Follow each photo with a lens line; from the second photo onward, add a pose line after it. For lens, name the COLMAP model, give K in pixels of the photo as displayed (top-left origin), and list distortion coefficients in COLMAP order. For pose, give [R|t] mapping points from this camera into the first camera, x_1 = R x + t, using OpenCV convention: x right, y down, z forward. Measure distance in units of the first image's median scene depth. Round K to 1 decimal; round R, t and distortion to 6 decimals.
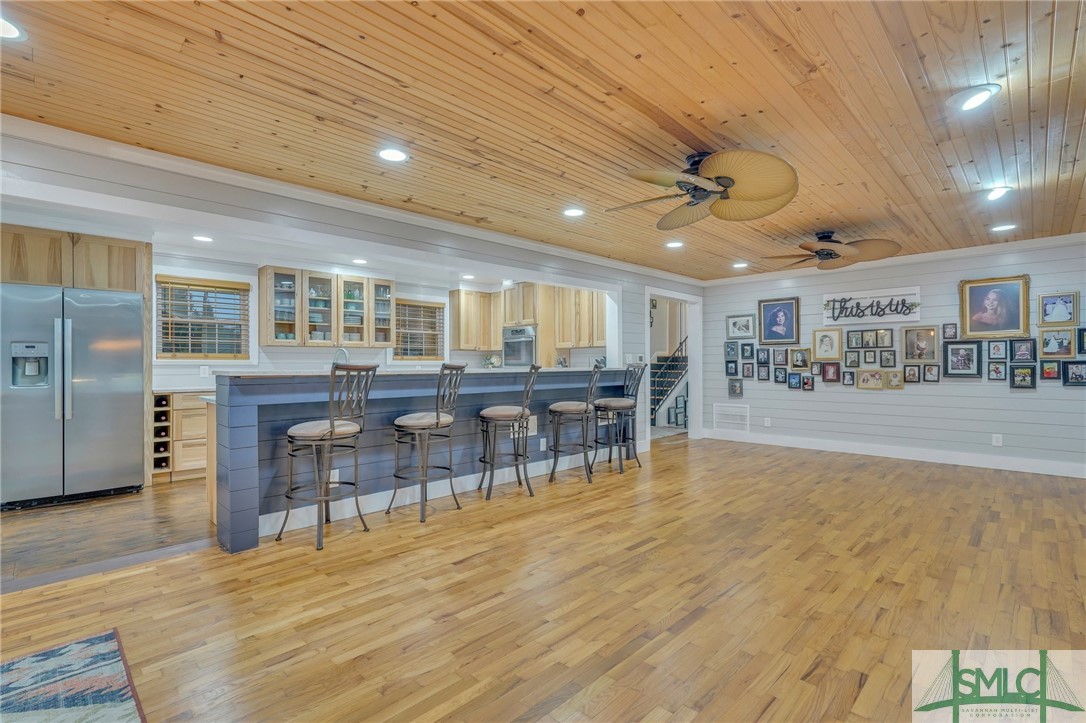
lens RADIAL K [[490.6, 0, 534.6], [0, 490.6, 362.8], [0, 0, 1]] dist [-0.011856, 0.005094]
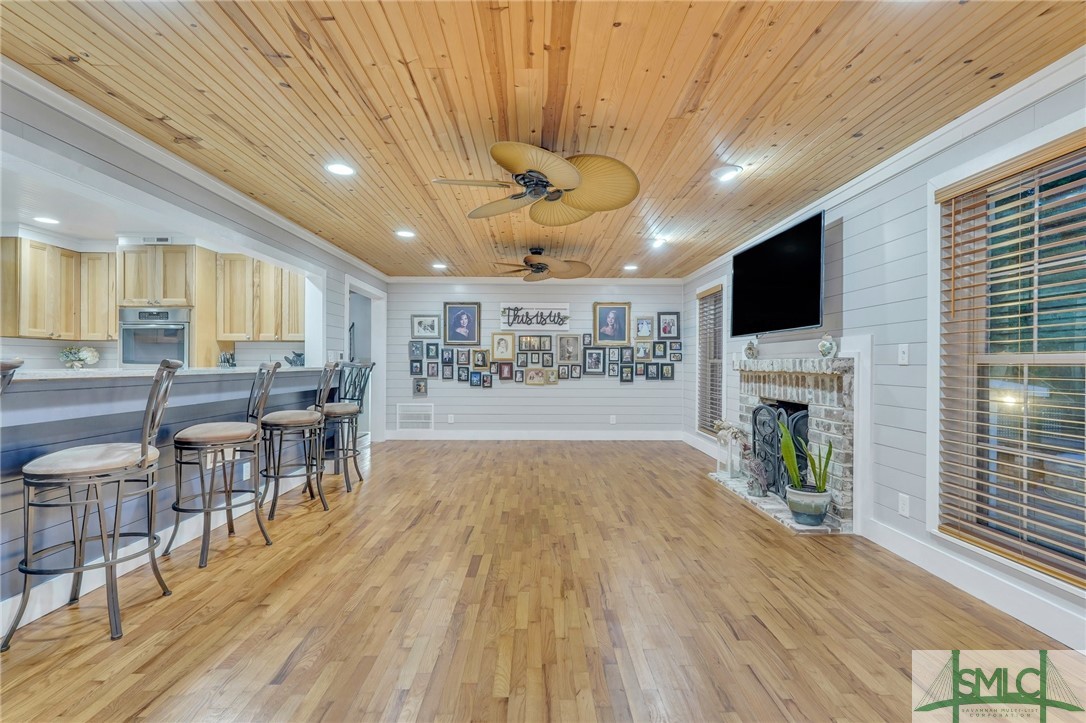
lens RADIAL K [[490.6, 0, 541.0], [0, 490.6, 364.7], [0, 0, 1]] dist [-0.011856, 0.005094]
pose [[0.701393, 0.004110, 0.712763, -0.182577], [-0.009002, 0.999955, 0.003092, 0.000379], [-0.712718, -0.008585, 0.701399, 0.160619]]
